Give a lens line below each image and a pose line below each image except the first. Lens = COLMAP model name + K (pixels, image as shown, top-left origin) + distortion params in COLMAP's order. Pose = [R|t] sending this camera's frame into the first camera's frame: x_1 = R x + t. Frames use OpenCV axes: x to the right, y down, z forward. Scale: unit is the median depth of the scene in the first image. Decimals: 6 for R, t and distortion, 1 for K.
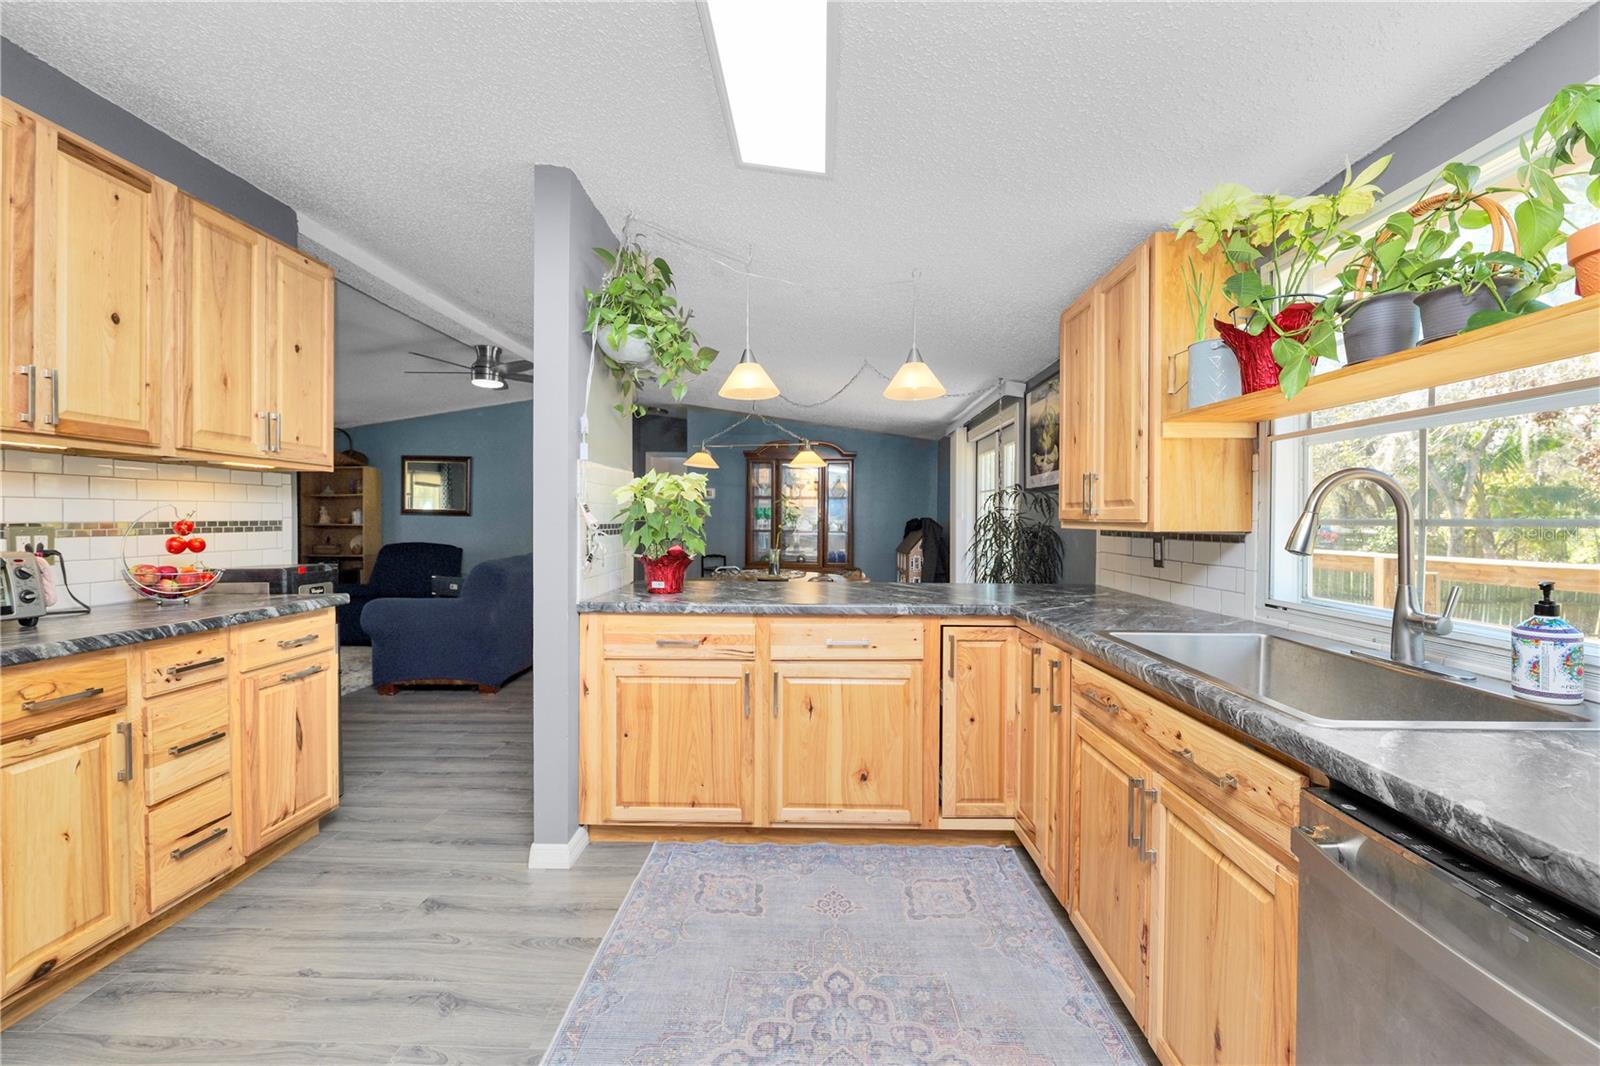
lens RADIAL K [[655.9, 0, 790.1], [0, 655.9, 527.0], [0, 0, 1]] dist [-0.003984, -0.000338]
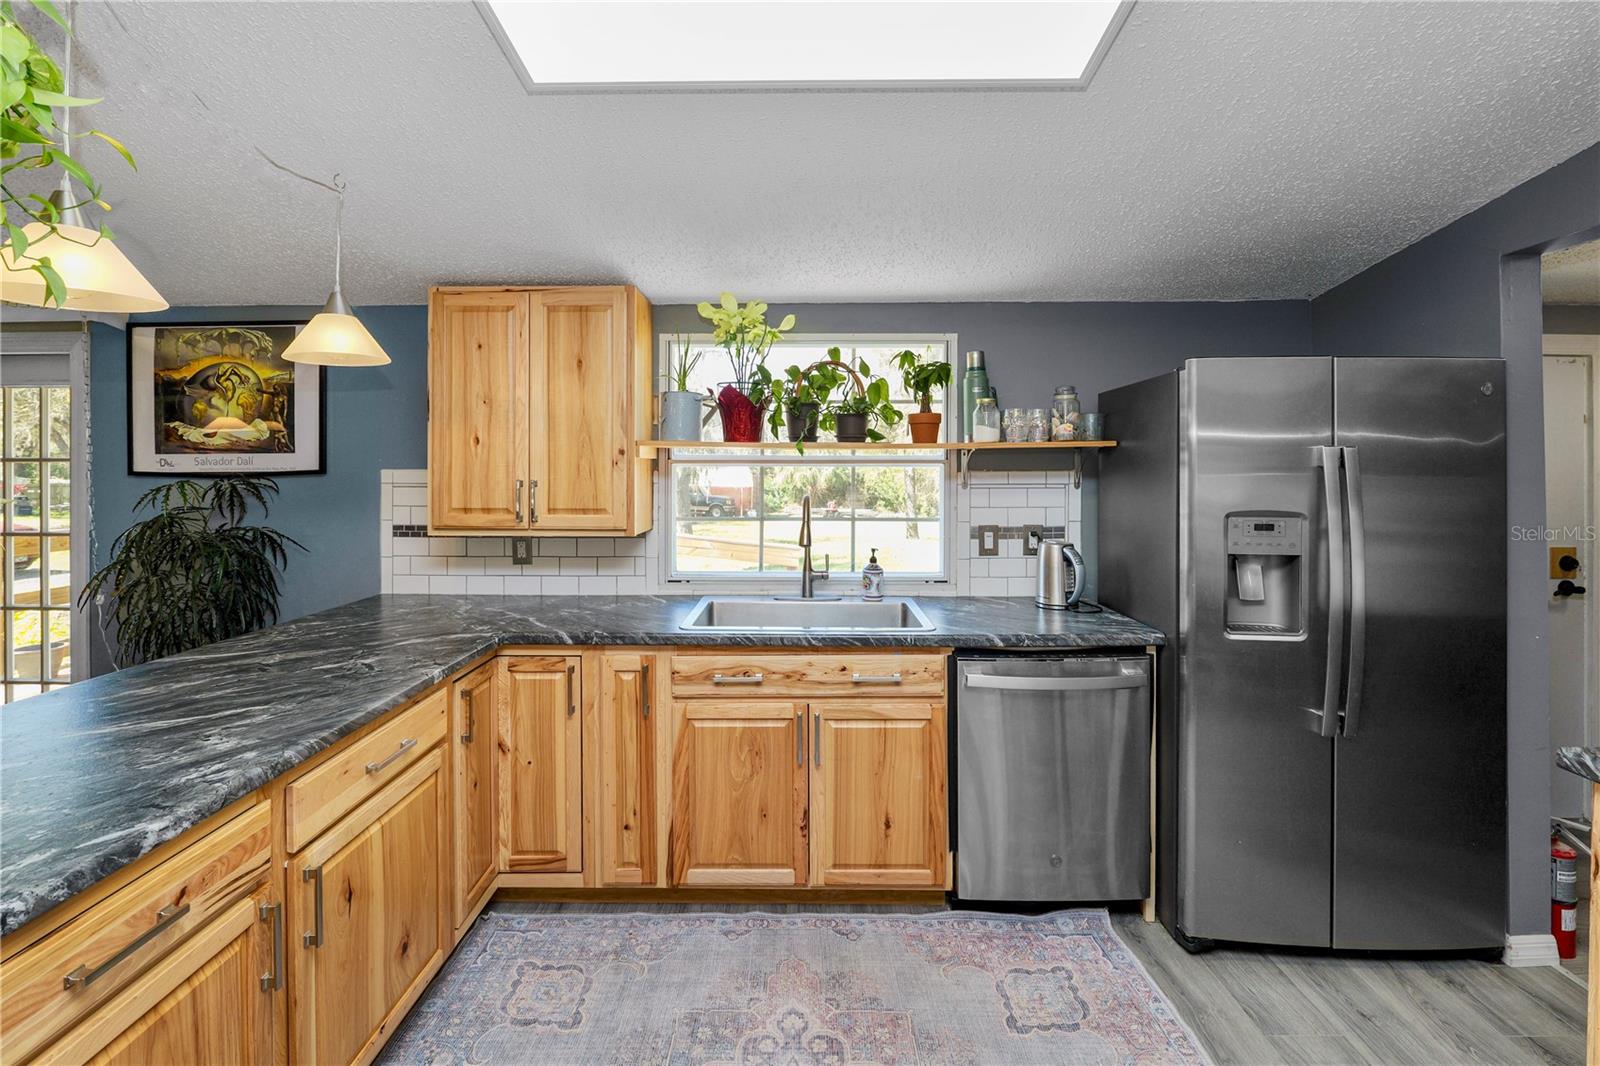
lens RADIAL K [[683.3, 0, 802.7], [0, 683.3, 464.2], [0, 0, 1]] dist [-0.010051, 0.000353]
pose [[-0.031266, -0.002107, 0.999509, -0.622587], [0.012601, 0.999917, 0.002502, -0.110554], [-0.999432, 0.012673, -0.031237, 0.660179]]
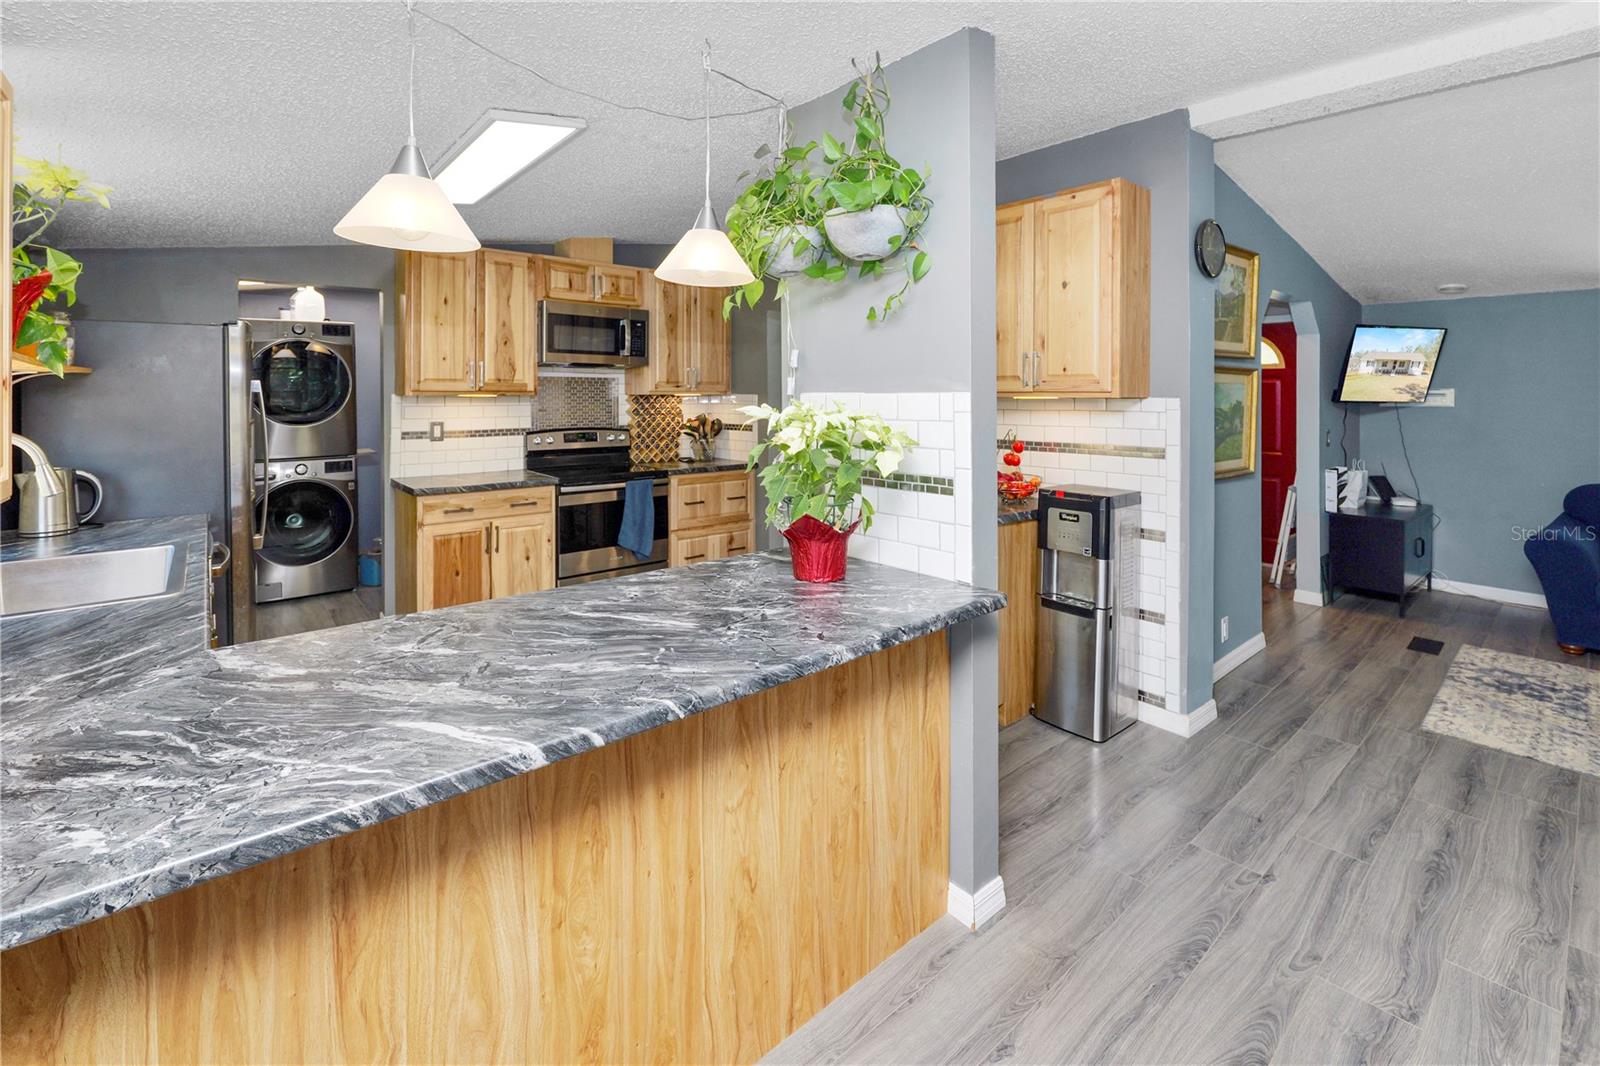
lens RADIAL K [[703.3, 0, 802.9], [0, 703.3, 398.2], [0, 0, 1]] dist [-0.000029, -0.000093]
pose [[-0.726729, -0.001438, -0.686922, 0.411058], [-0.014092, 0.999819, 0.012815, -0.119534], [0.686779, 0.018993, -0.726618, 1.894032]]
